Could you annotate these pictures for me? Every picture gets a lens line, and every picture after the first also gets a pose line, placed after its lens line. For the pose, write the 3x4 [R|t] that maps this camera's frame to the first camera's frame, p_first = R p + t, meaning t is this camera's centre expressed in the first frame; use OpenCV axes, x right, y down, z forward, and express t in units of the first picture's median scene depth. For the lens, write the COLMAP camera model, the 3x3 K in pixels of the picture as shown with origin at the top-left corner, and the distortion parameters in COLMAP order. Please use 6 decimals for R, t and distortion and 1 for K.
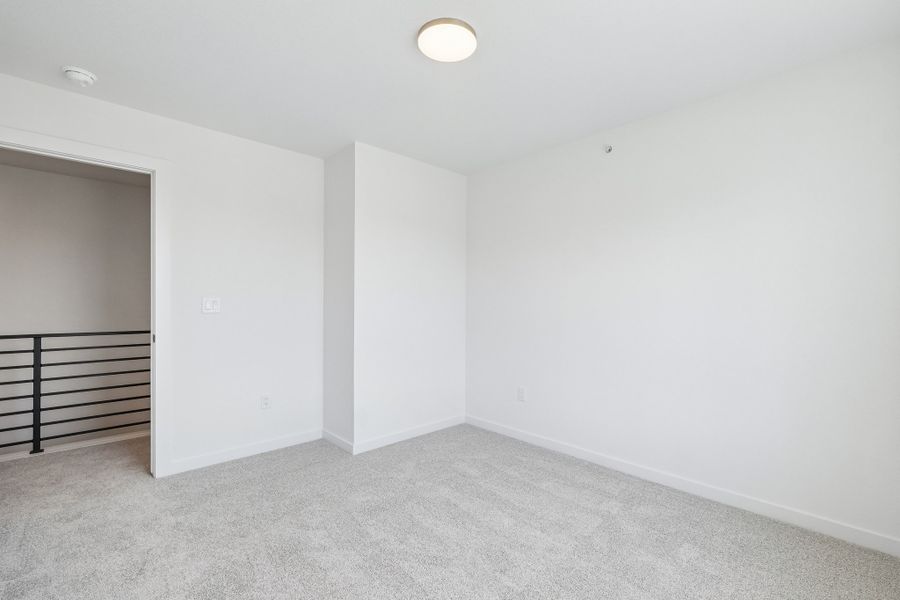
lens RADIAL K [[392.9, 0, 450.0], [0, 392.9, 300.0], [0, 0, 1]] dist [-0.001448, -0.000130]
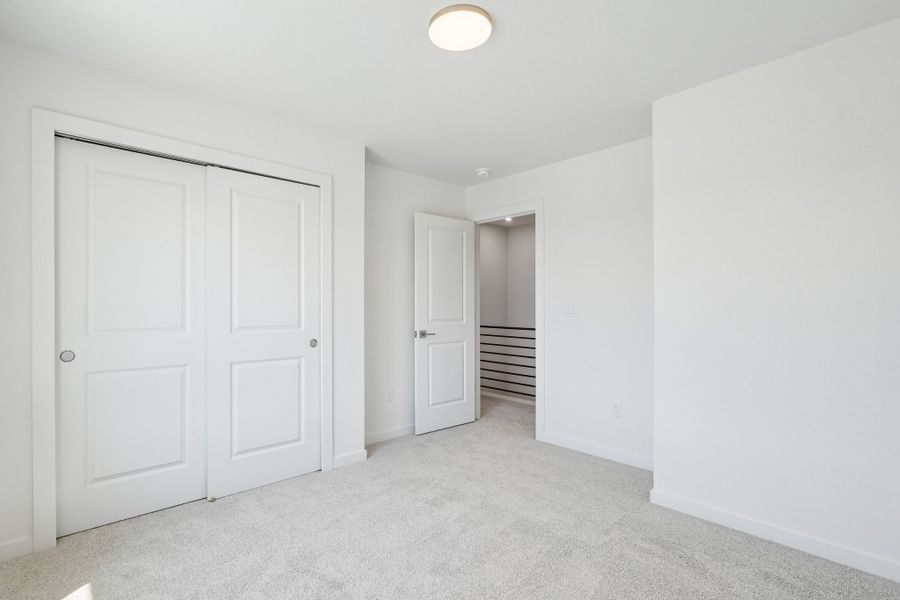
lens RADIAL K [[420.8, 0, 432.0], [0, 420.8, 304.2], [0, 0, 1]] dist [-0.002261, -0.000230]
pose [[-0.011206, -0.010310, -0.999884, 0.722971], [0.008749, 0.999908, -0.010408, 0.006082], [0.999899, -0.008864, -0.011114, 0.691846]]
